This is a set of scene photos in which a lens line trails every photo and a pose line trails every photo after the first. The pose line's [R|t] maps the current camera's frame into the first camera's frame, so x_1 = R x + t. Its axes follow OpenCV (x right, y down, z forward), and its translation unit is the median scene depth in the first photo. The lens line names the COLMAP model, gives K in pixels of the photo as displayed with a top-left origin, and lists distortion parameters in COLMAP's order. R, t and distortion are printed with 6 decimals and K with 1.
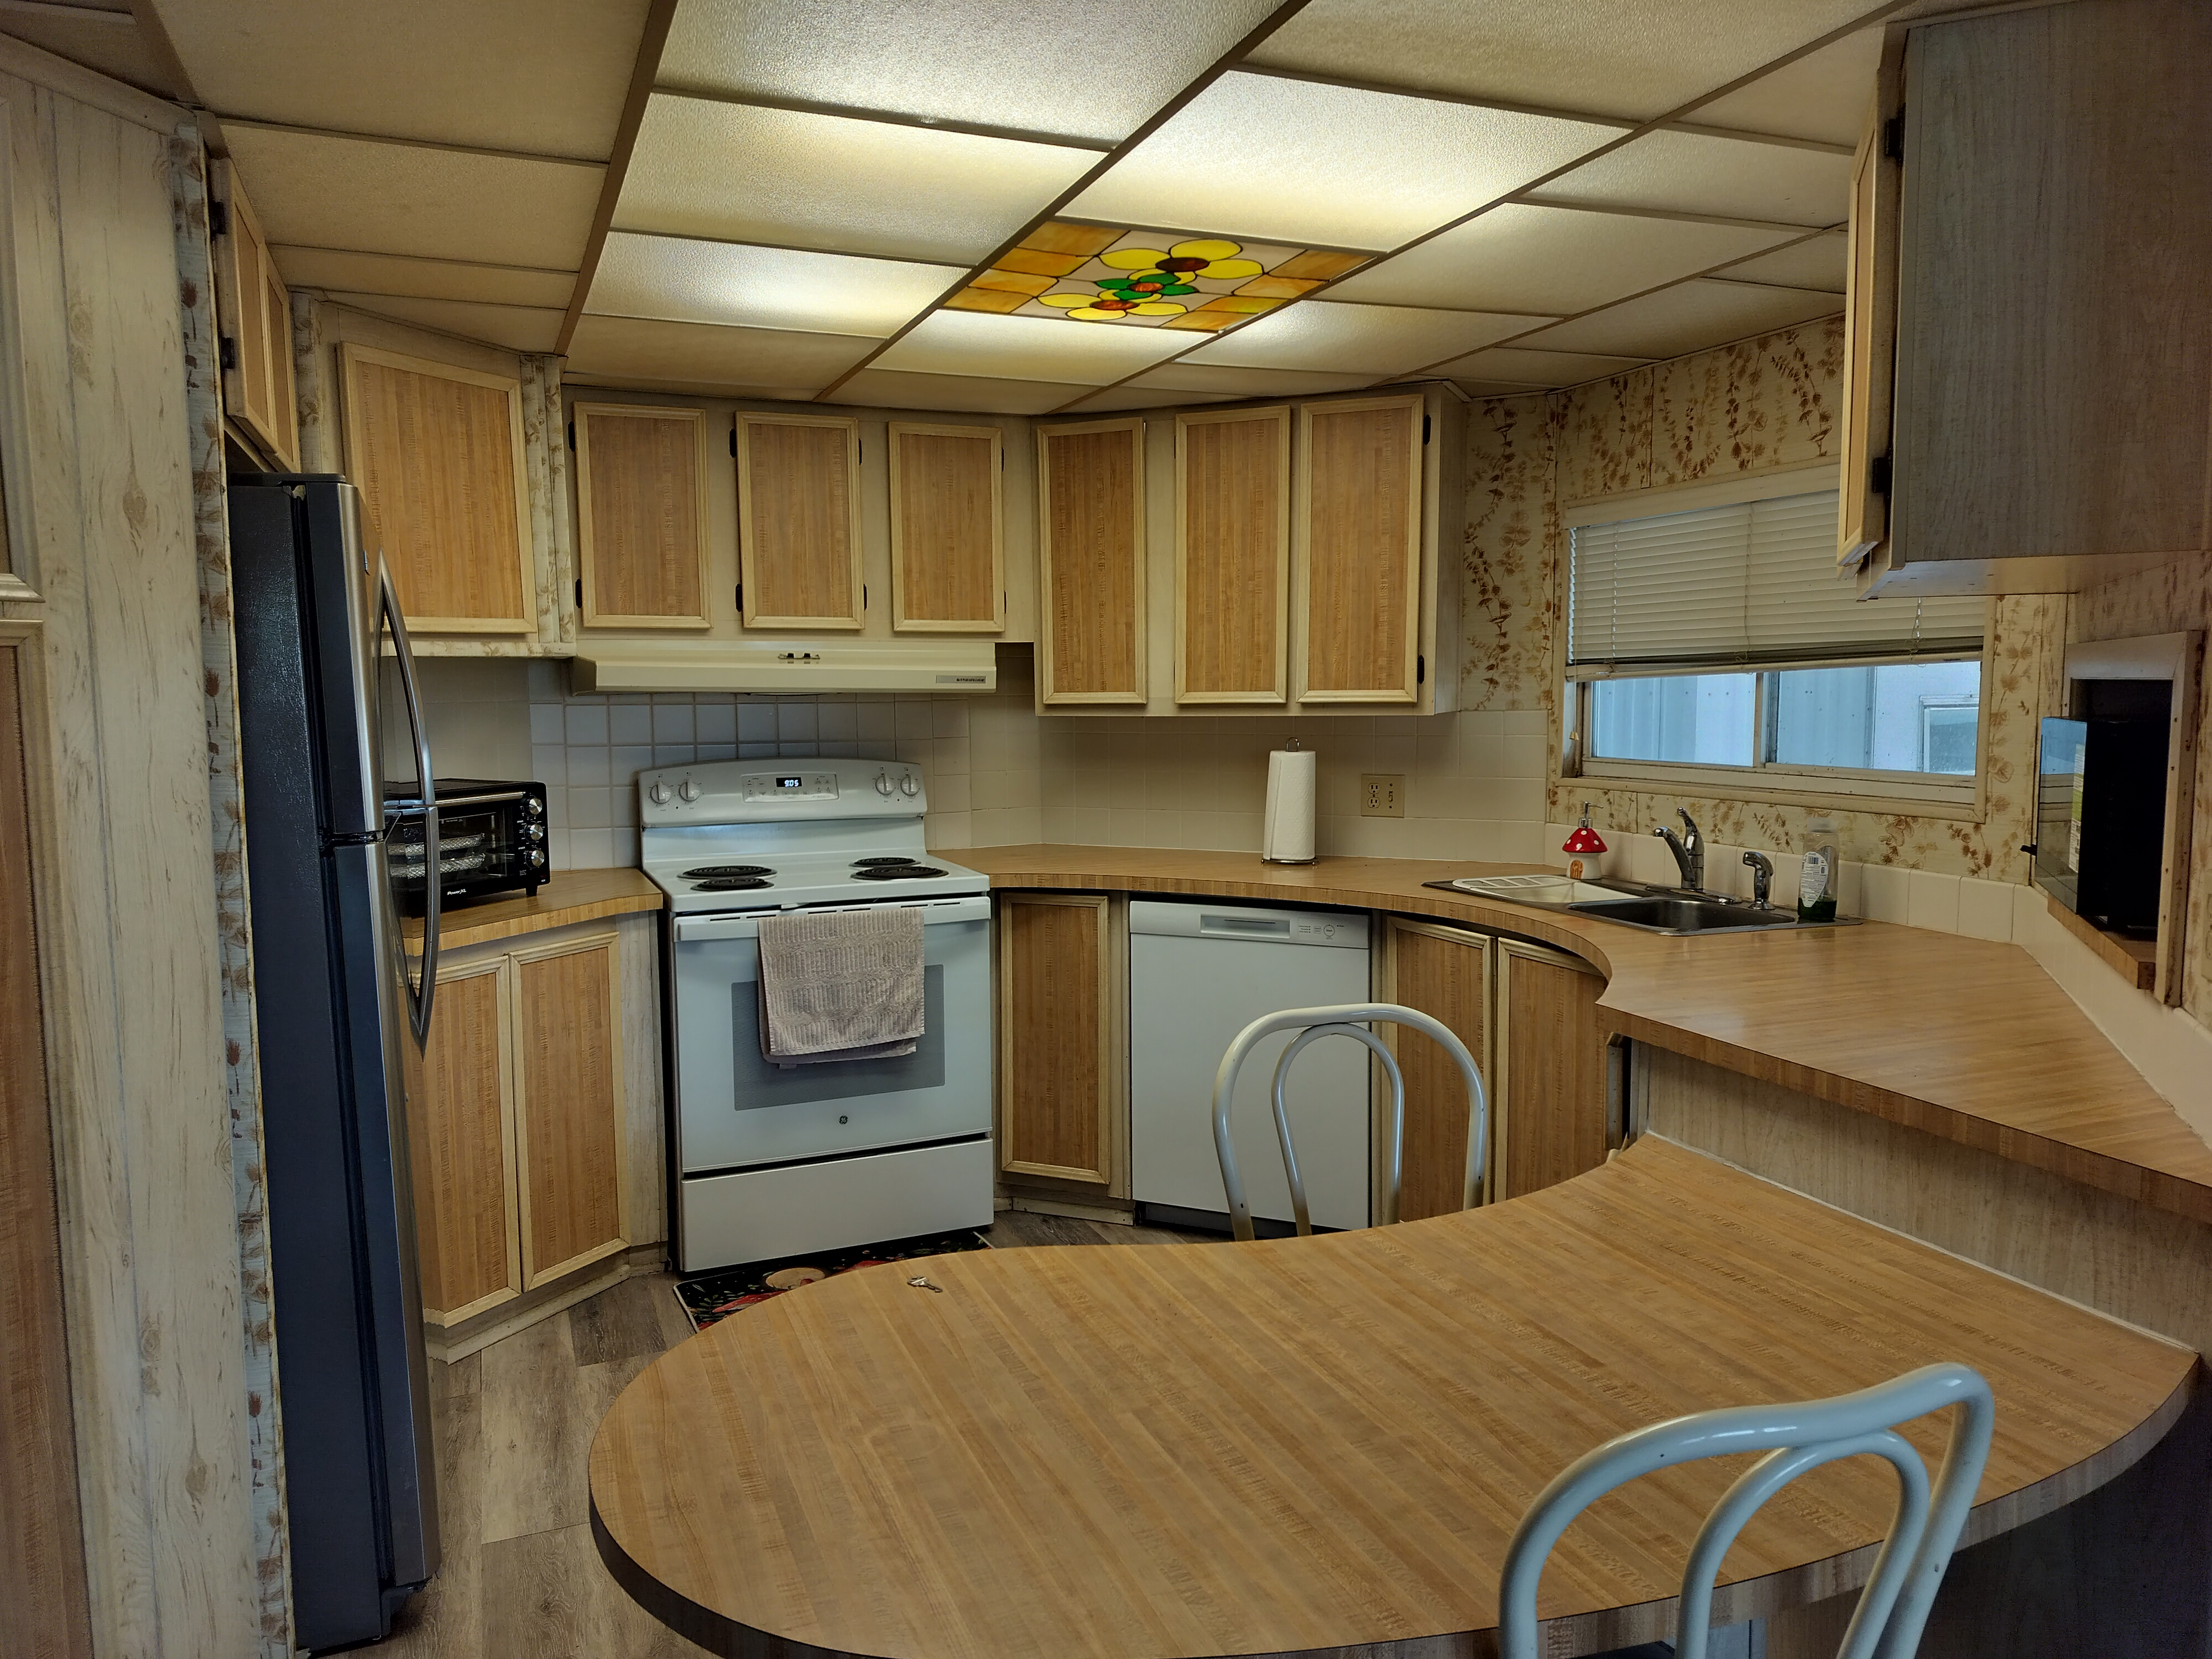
lens RADIAL K [[1529.4, 0, 1106.0], [0, 1529.4, 829.5], [0, 0, 1]] dist [0.074233, -0.076421]
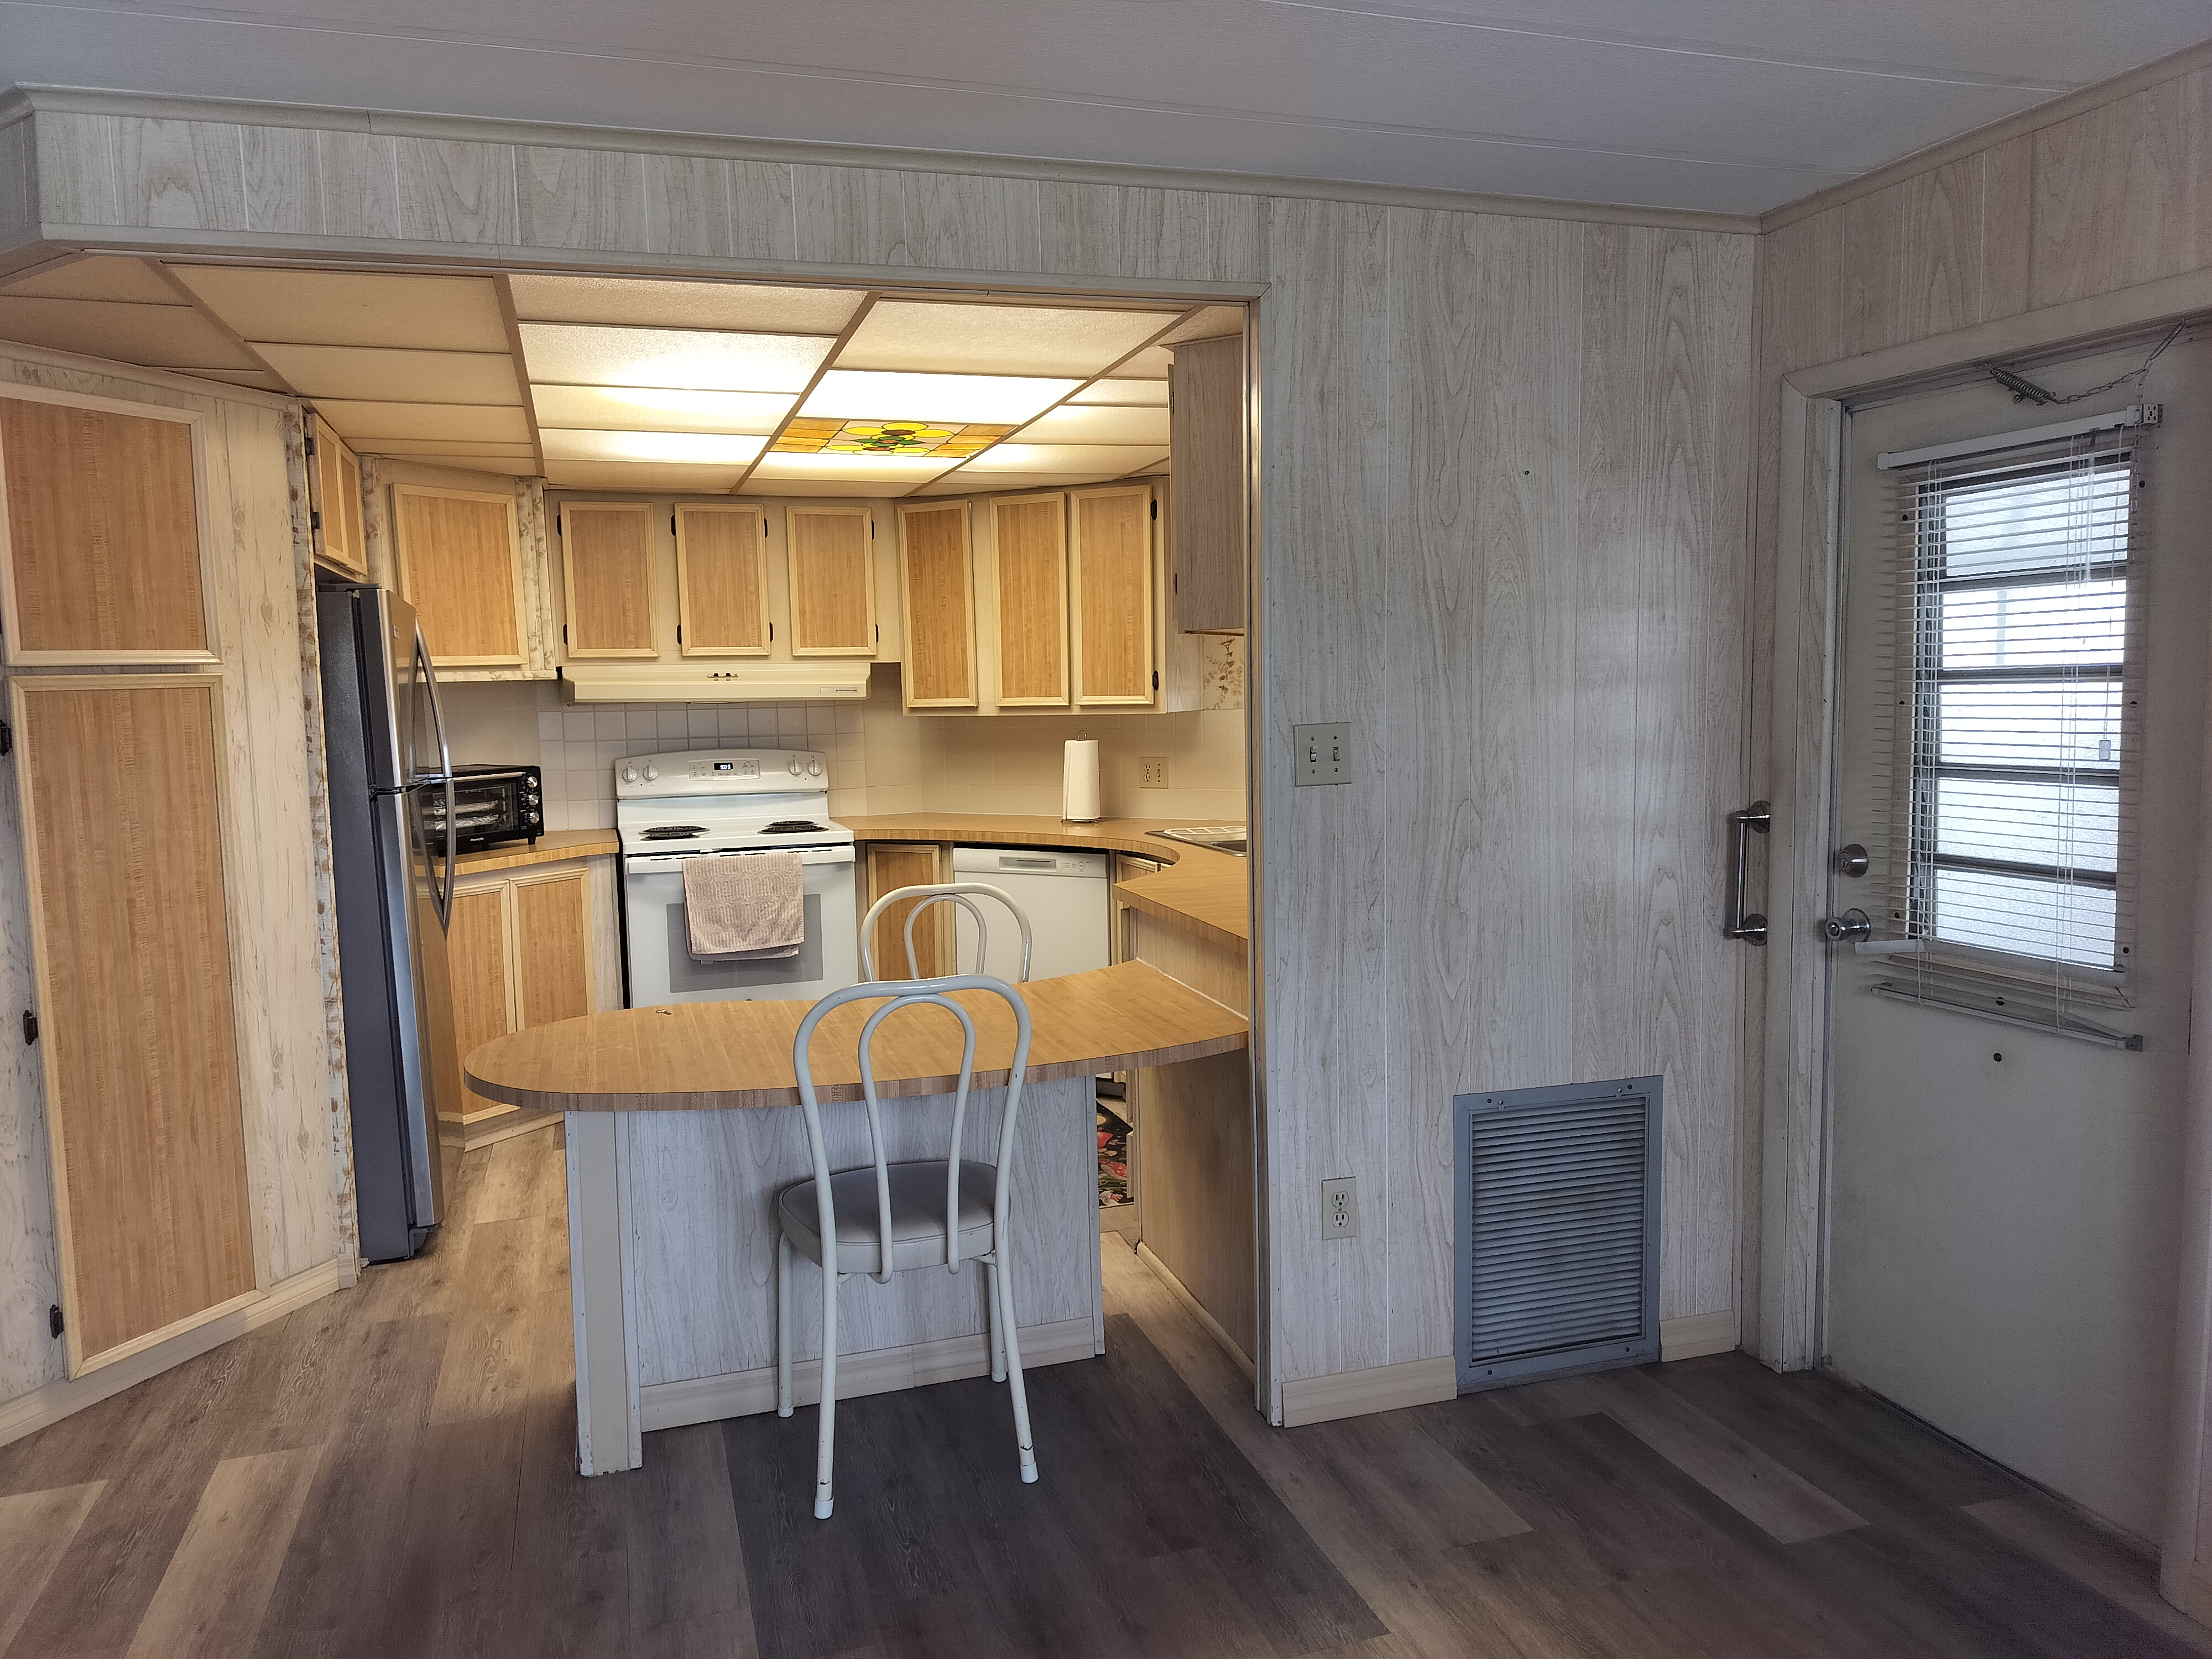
lens RADIAL K [[1563.9, 0, 1118.9], [0, 1563.9, 832.7], [0, 0, 1]] dist [0.066999, -0.082887]
pose [[0.997769, -0.005741, -0.066515, 0.269796], [0.005805, 0.999983, 0.000769, 0.033334], [0.066510, -0.001154, 0.997785, -0.429031]]
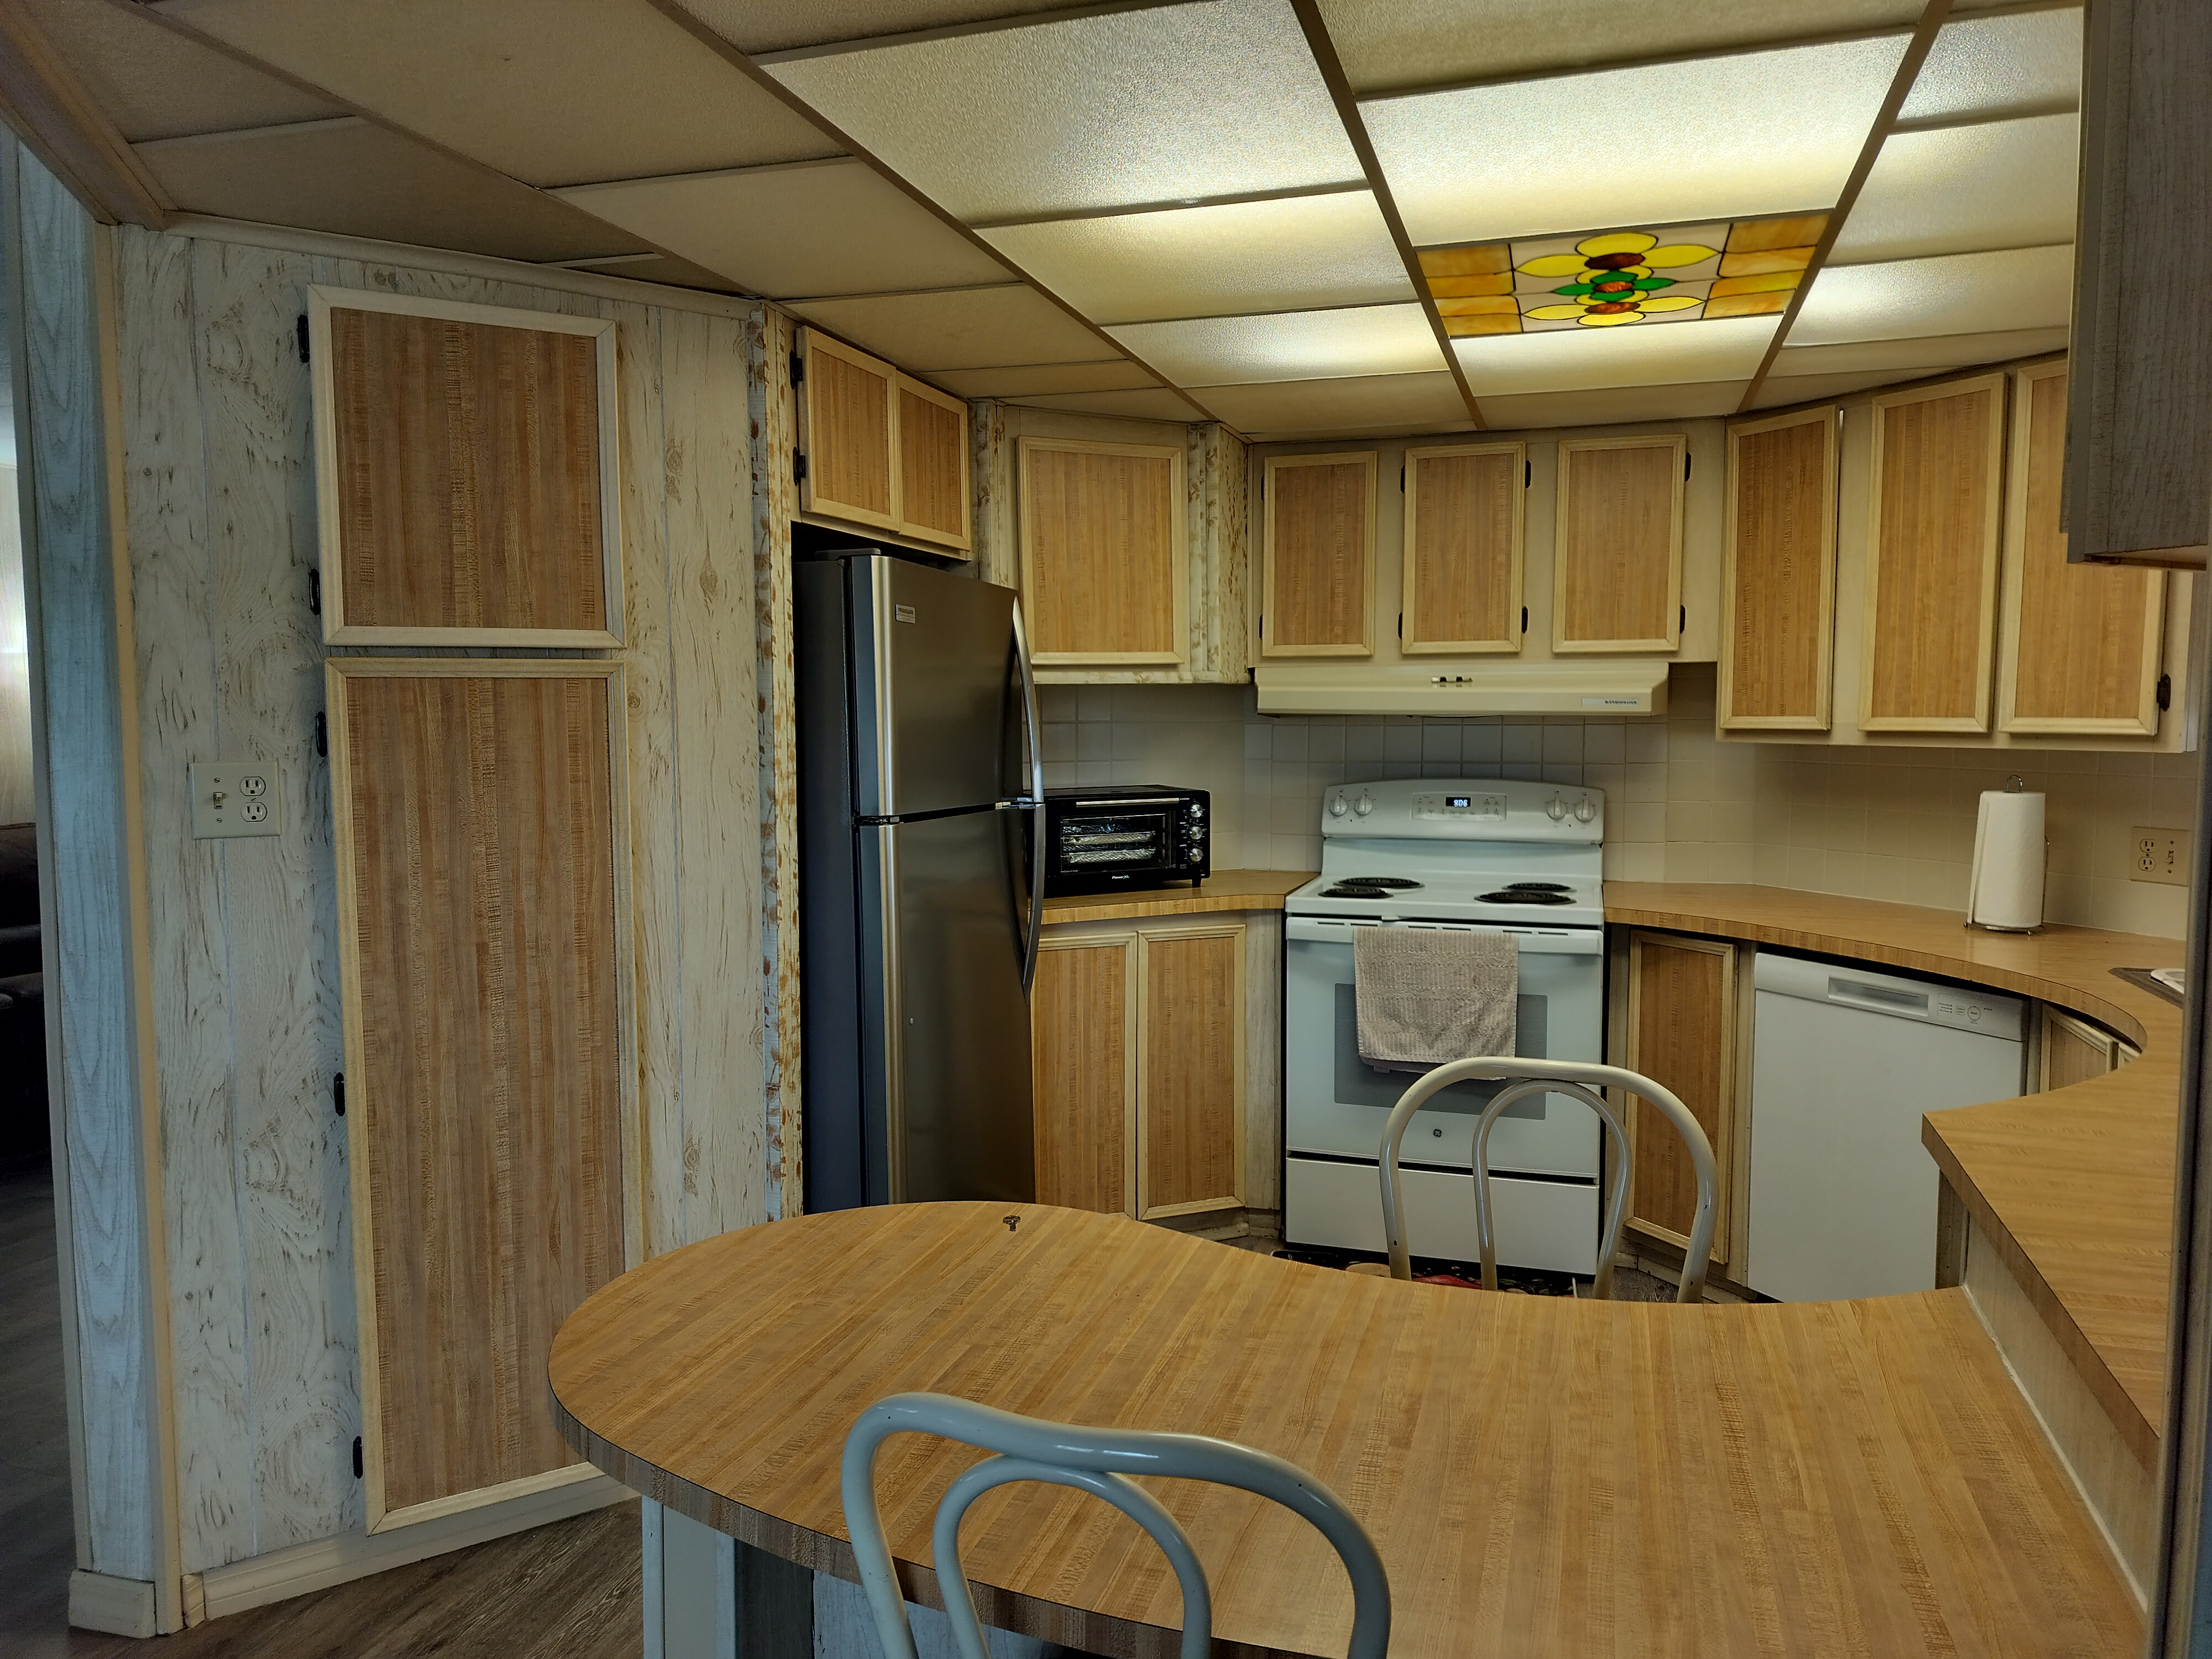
lens RADIAL K [[1532.3, 0, 1121.2], [0, 1532.3, 829.8], [0, 0, 1]] dist [0.131633, -0.199684]
pose [[0.769199, 0.059153, -0.636266, 0.312471], [-0.067721, 0.997645, 0.010881, -0.008929], [0.635411, 0.034719, 0.771393, 0.066473]]
